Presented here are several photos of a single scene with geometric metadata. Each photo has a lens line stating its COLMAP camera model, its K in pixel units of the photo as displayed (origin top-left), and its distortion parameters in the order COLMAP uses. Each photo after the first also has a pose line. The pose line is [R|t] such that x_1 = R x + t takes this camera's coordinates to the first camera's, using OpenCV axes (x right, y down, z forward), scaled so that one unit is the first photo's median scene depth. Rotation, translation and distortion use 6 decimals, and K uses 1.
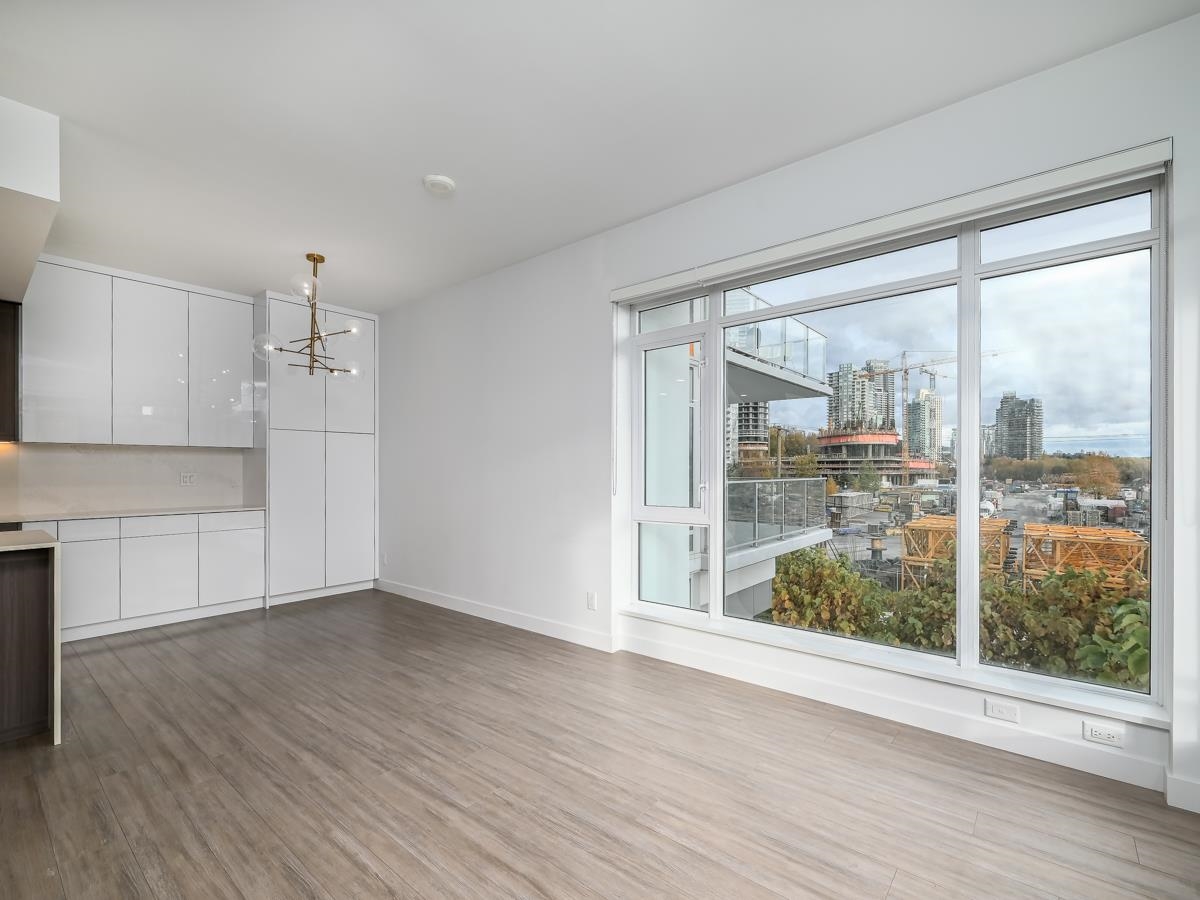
lens RADIAL K [[557.3, 0, 595.6], [0, 557.3, 457.3], [0, 0, 1]] dist [-0.001162, -0.000167]
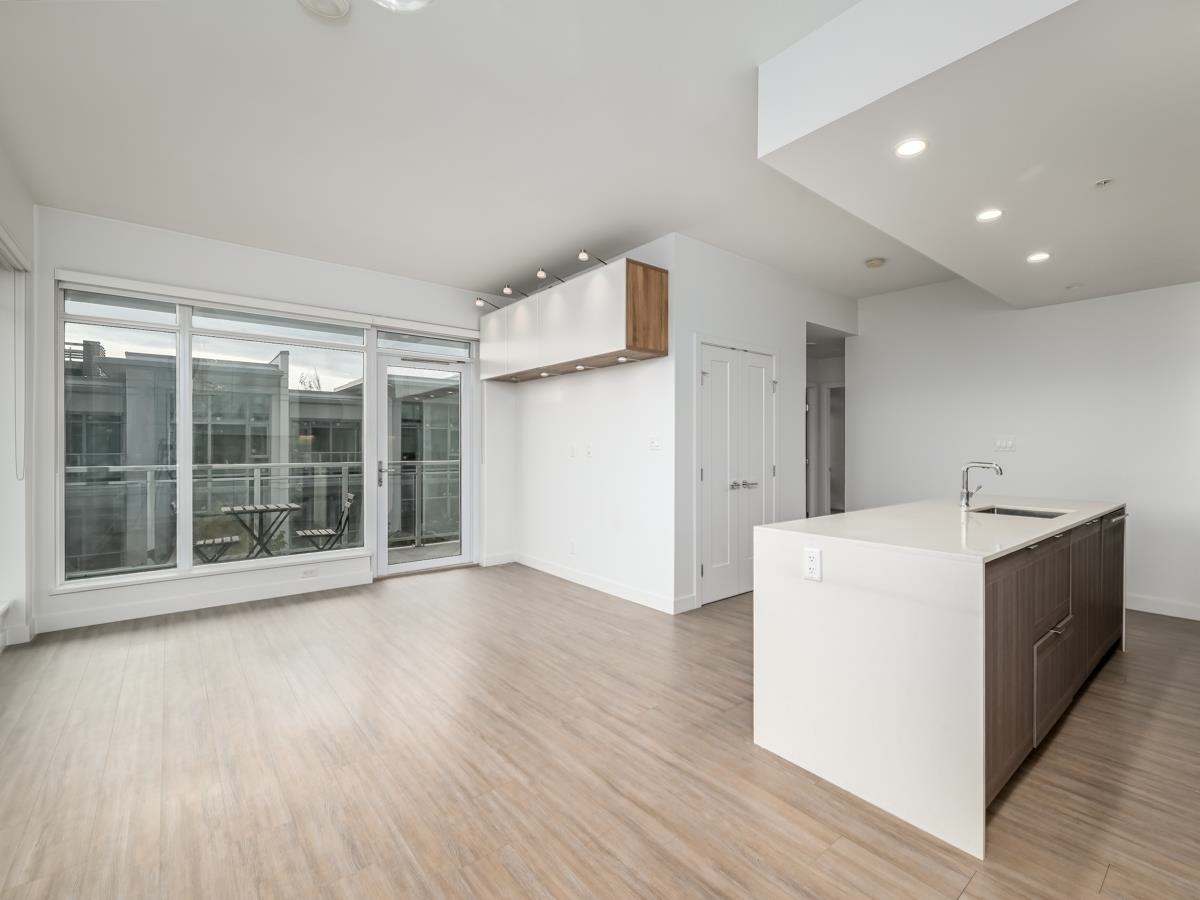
lens RADIAL K [[533.0, 0, 625.2], [0, 533.0, 447.1], [0, 0, 1]] dist [0.000414, 0.000007]
pose [[-0.987196, 0.001763, 0.159505, -0.614849], [-0.001689, 0.999767, -0.021500, 0.026731], [-0.159505, -0.021494, -0.986963, 1.328644]]
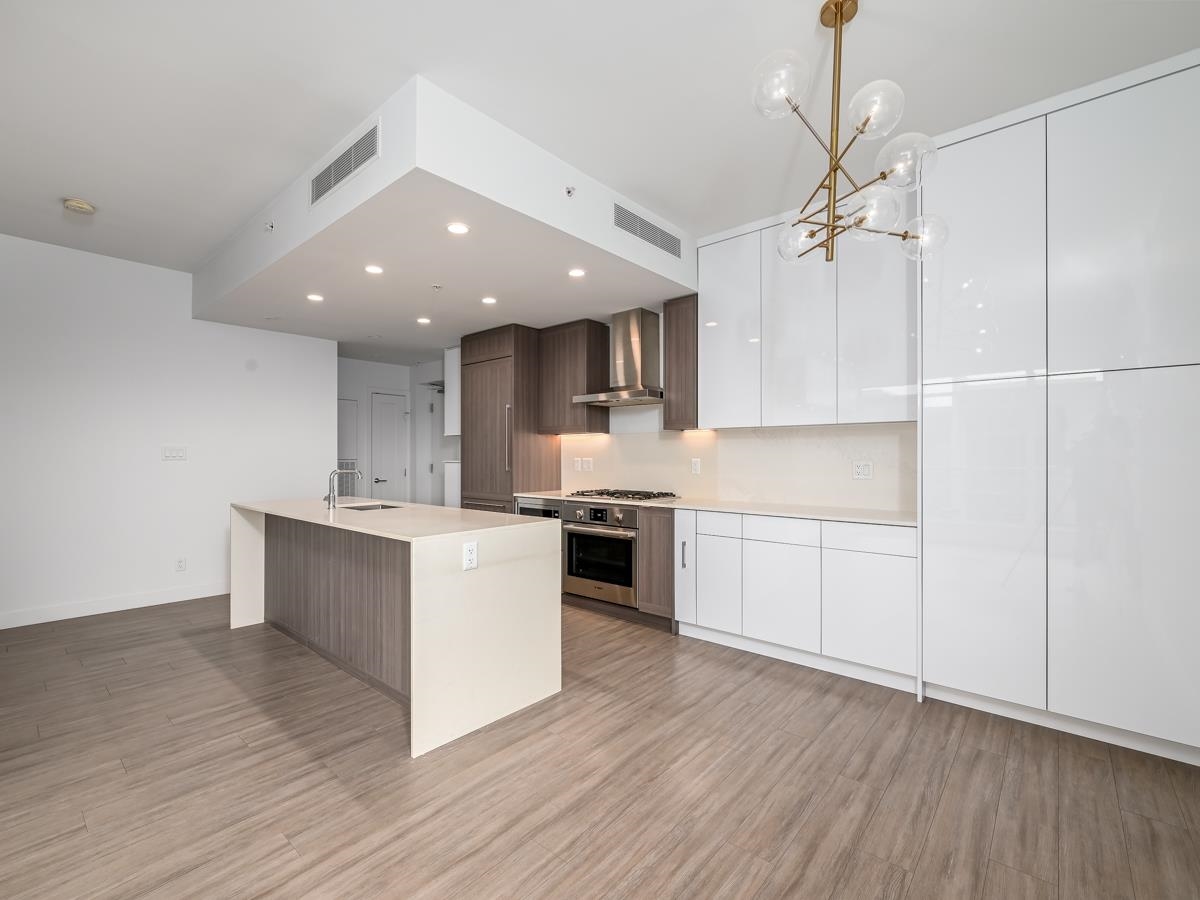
lens RADIAL K [[531.7, 0, 616.1], [0, 531.7, 453.9], [0, 0, 1]] dist [-0.002239, -0.000334]
pose [[-0.000937, 0.001209, -0.999999, -0.059019], [0.025036, 0.999686, 0.001185, 0.013471], [0.999686, -0.025035, -0.000967, 0.929107]]
